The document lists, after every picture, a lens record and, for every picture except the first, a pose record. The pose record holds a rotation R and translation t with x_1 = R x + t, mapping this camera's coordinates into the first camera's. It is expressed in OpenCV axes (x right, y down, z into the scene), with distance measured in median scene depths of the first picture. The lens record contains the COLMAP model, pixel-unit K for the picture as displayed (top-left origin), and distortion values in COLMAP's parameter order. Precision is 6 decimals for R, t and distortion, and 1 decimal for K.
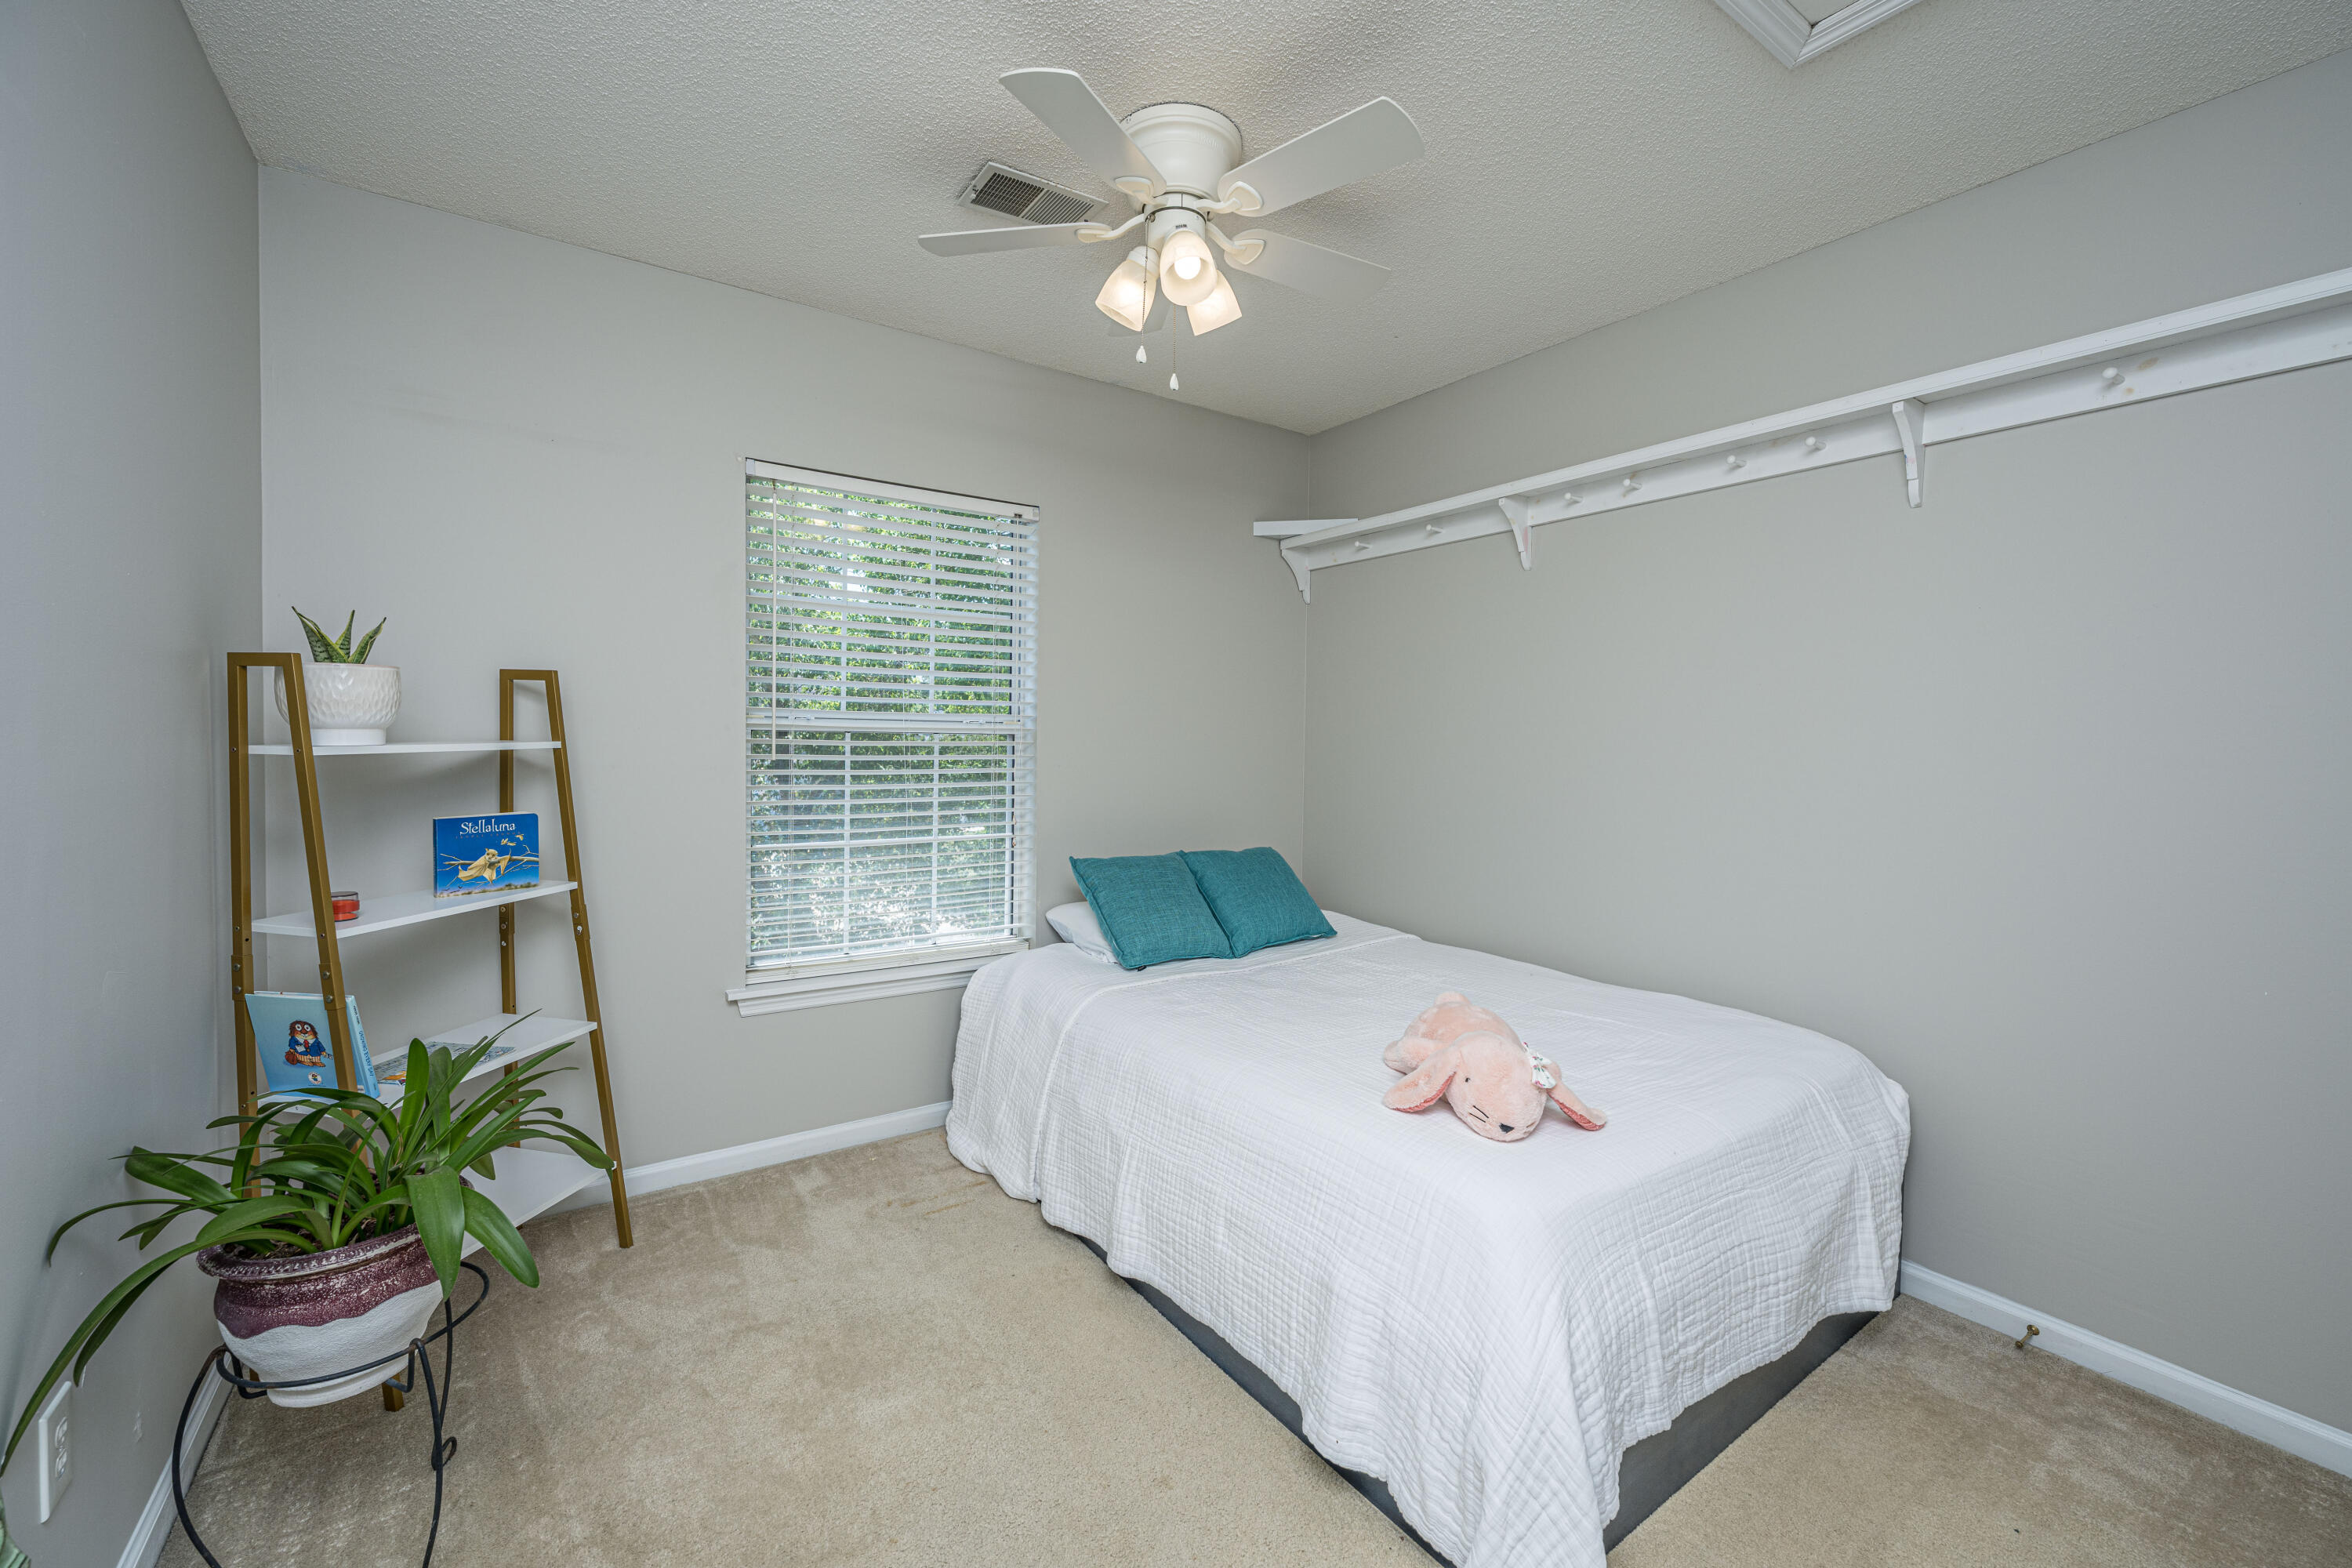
lens RADIAL K [[943.7, 0, 1170.4], [0, 943.7, 756.2], [0, 0, 1]] dist [-0.000374, 0.000134]
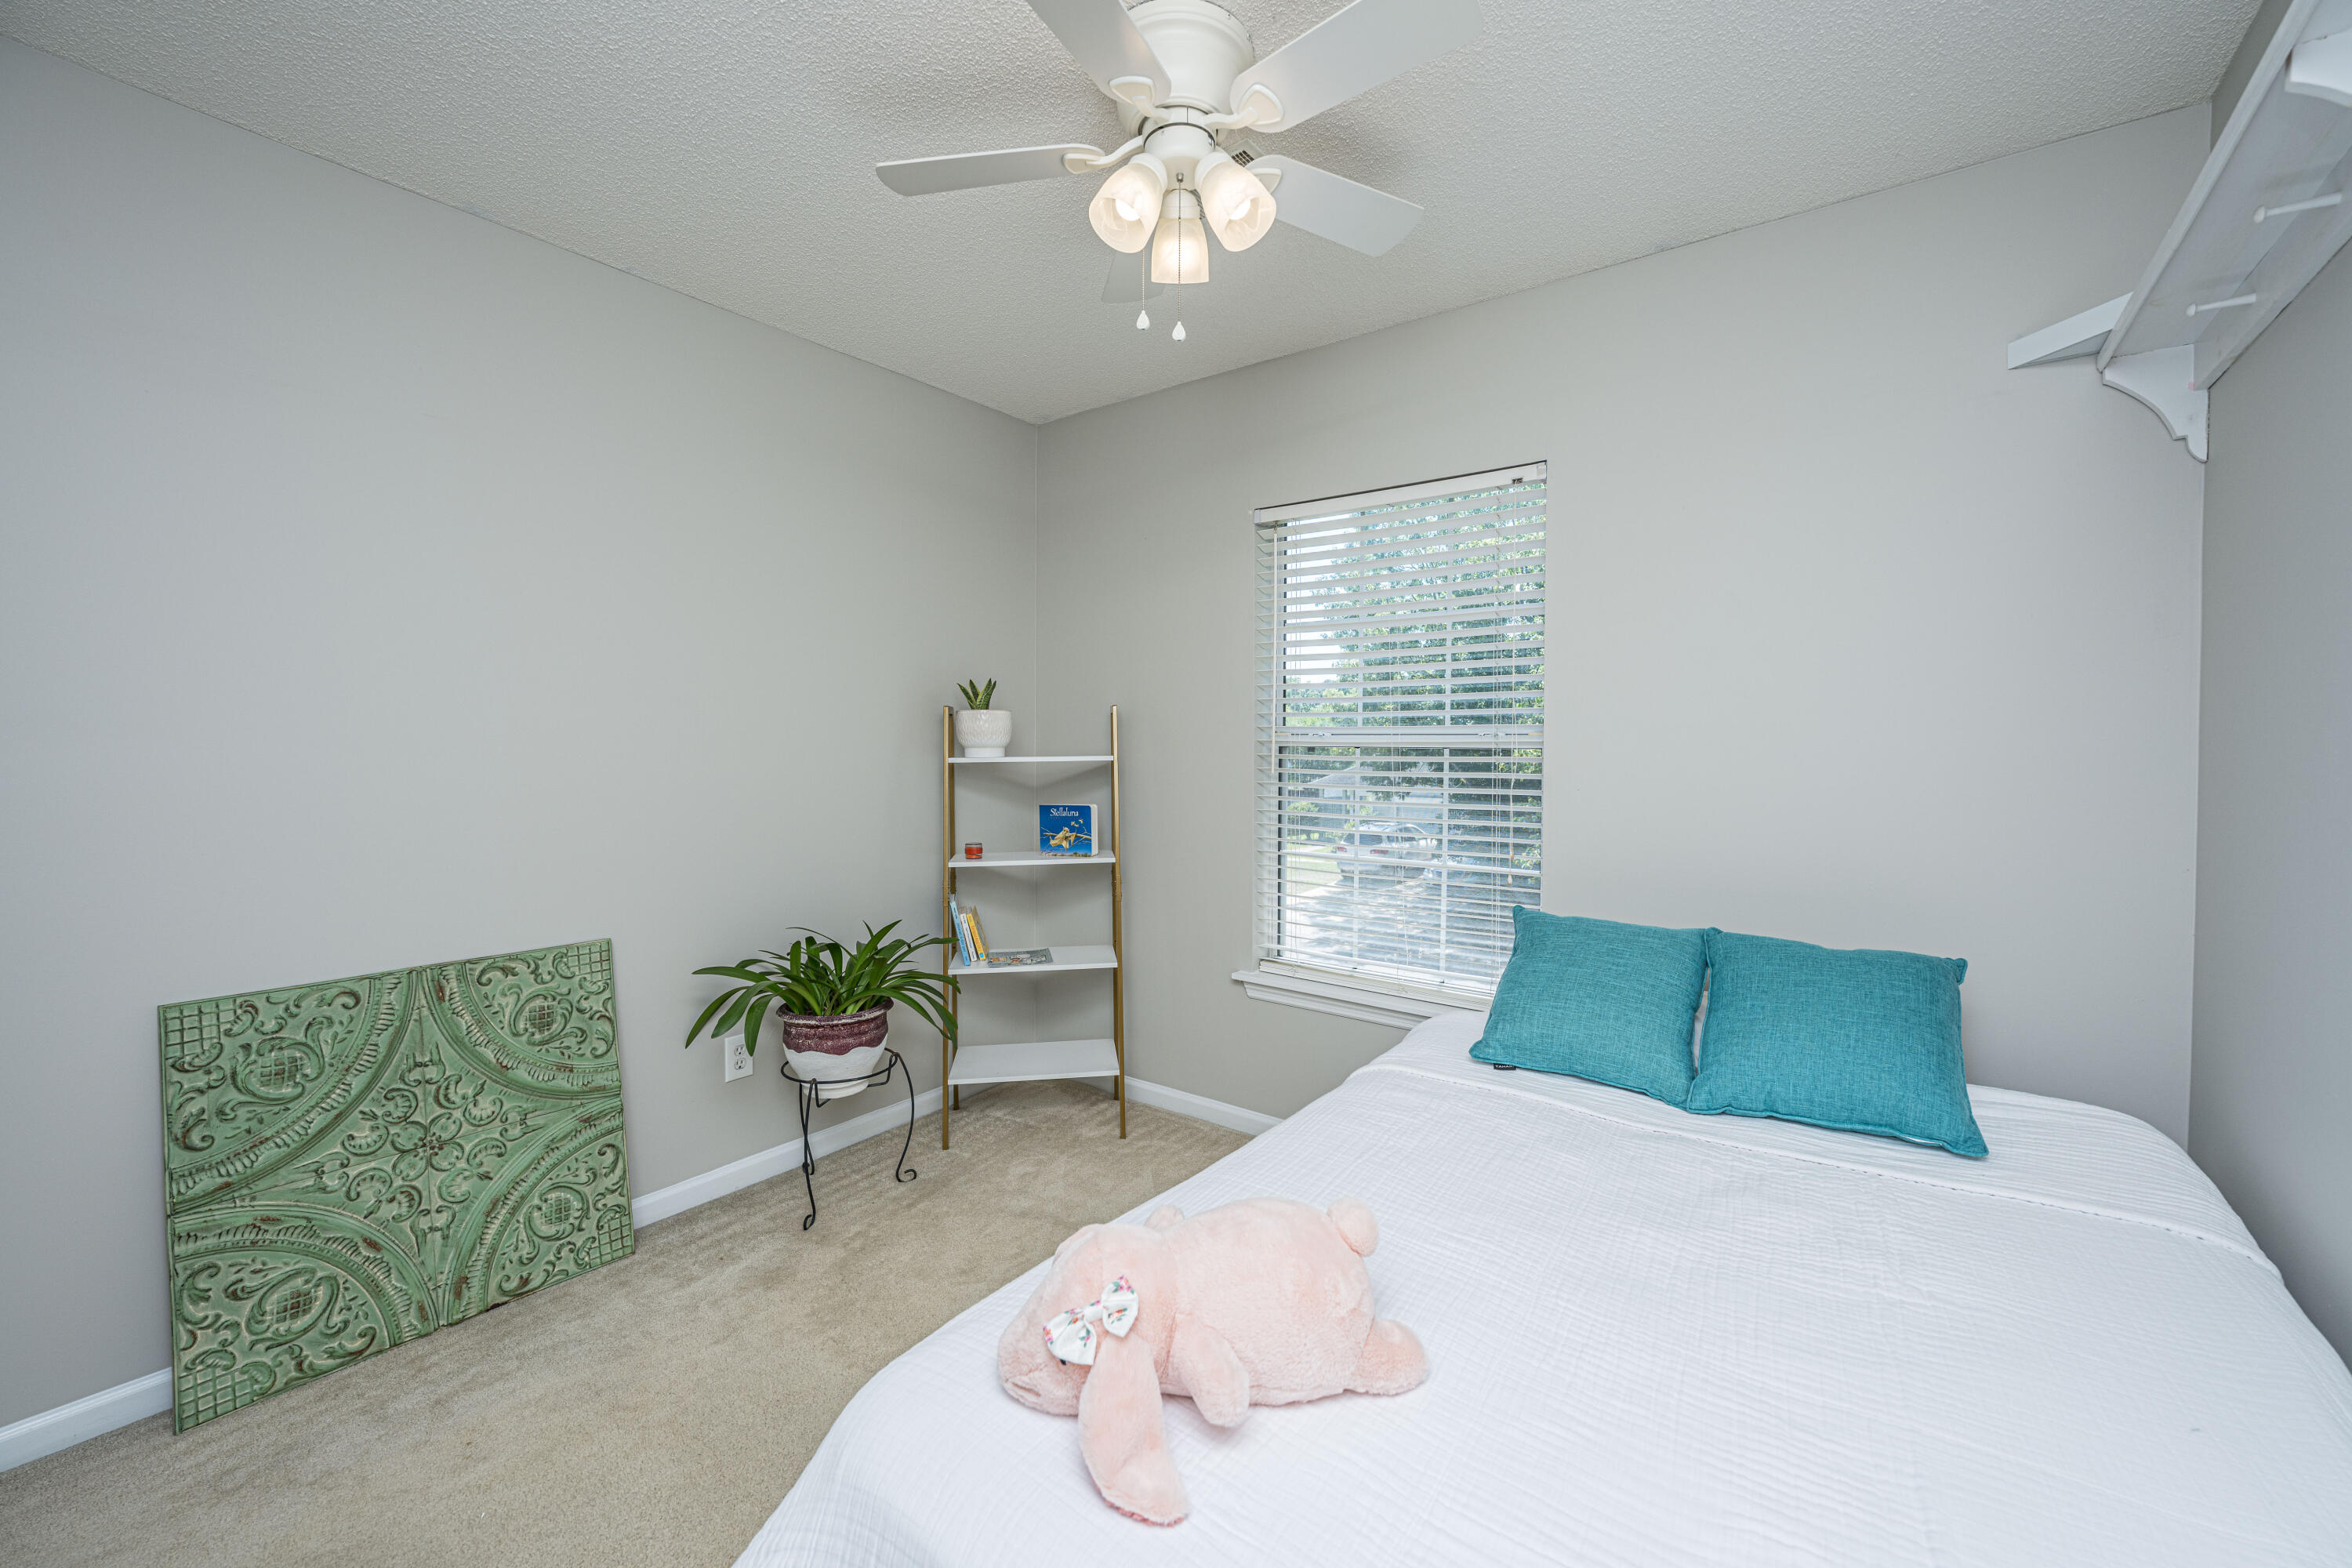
lens RADIAL K [[943.7, 0, 1170.4], [0, 943.7, 756.2], [0, 0, 1]] dist [-0.000374, 0.000134]
pose [[0.329014, -0.002163, -0.944322, 0.723312], [-0.020491, 0.999746, -0.009429, -0.003490], [0.944103, 0.022452, 0.328886, 0.644293]]
